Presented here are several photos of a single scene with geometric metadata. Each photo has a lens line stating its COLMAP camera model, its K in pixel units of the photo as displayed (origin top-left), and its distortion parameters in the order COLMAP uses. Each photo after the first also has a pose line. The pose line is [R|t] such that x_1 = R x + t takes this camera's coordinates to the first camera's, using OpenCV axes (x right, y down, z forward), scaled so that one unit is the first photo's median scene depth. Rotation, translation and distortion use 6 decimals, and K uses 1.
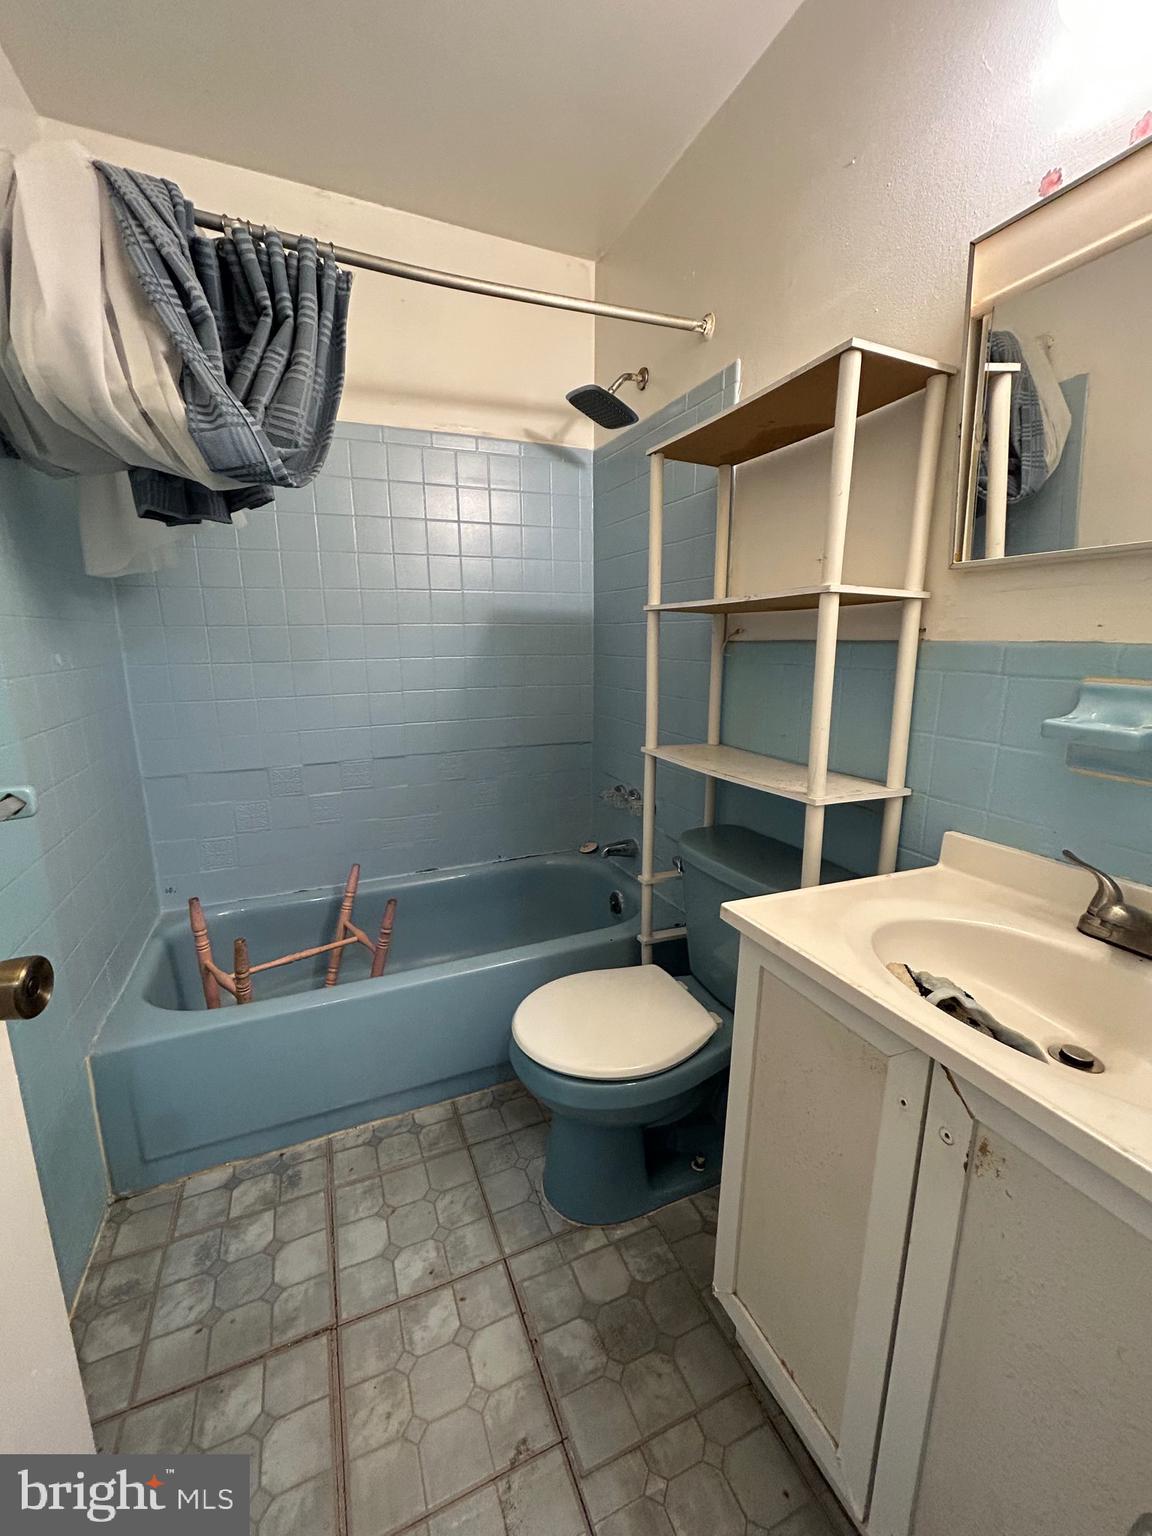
lens RADIAL K [[621.8, 0, 574.5], [0, 621.8, 767.3], [0, 0, 1]] dist [0.004296, 0.000146]
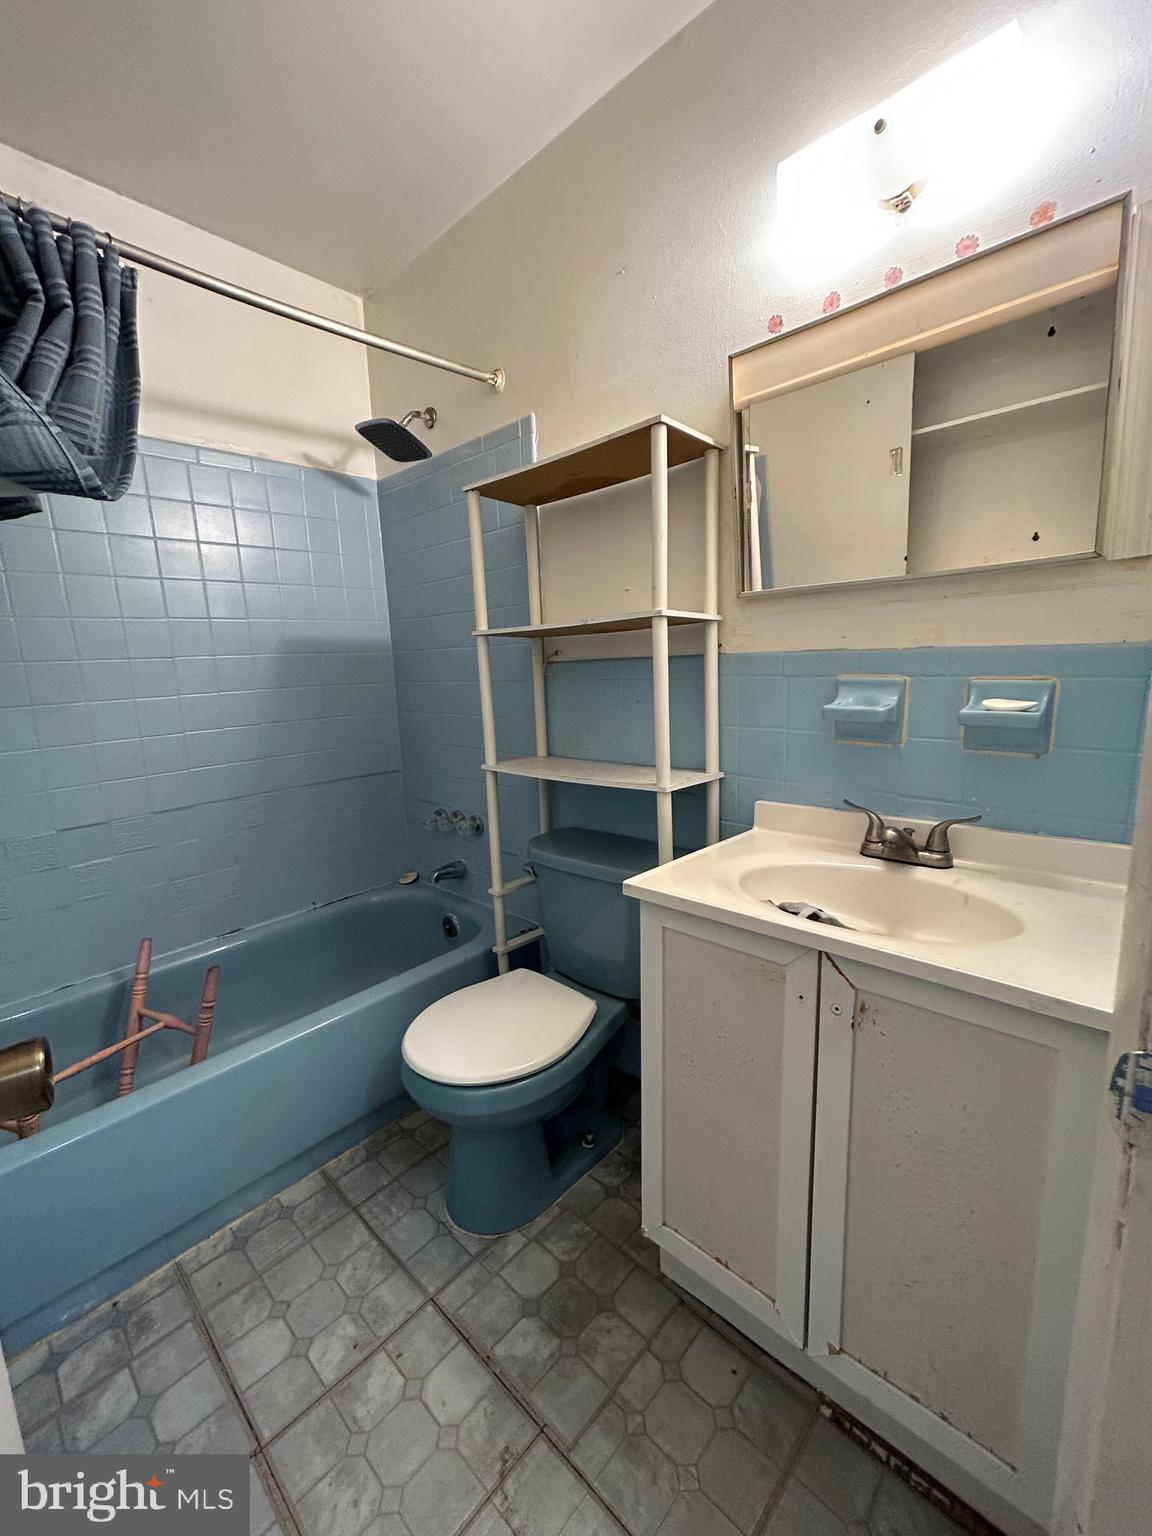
lens RADIAL K [[621.8, 0, 577.2], [0, 621.8, 766.9], [0, 0, 1]] dist [0.004296, 0.000146]
pose [[0.917365, -0.097725, 0.385865, -0.197148], [0.115613, 0.993019, -0.023368, 0.018712], [-0.380888, 0.066048, 0.922259, -0.033324]]
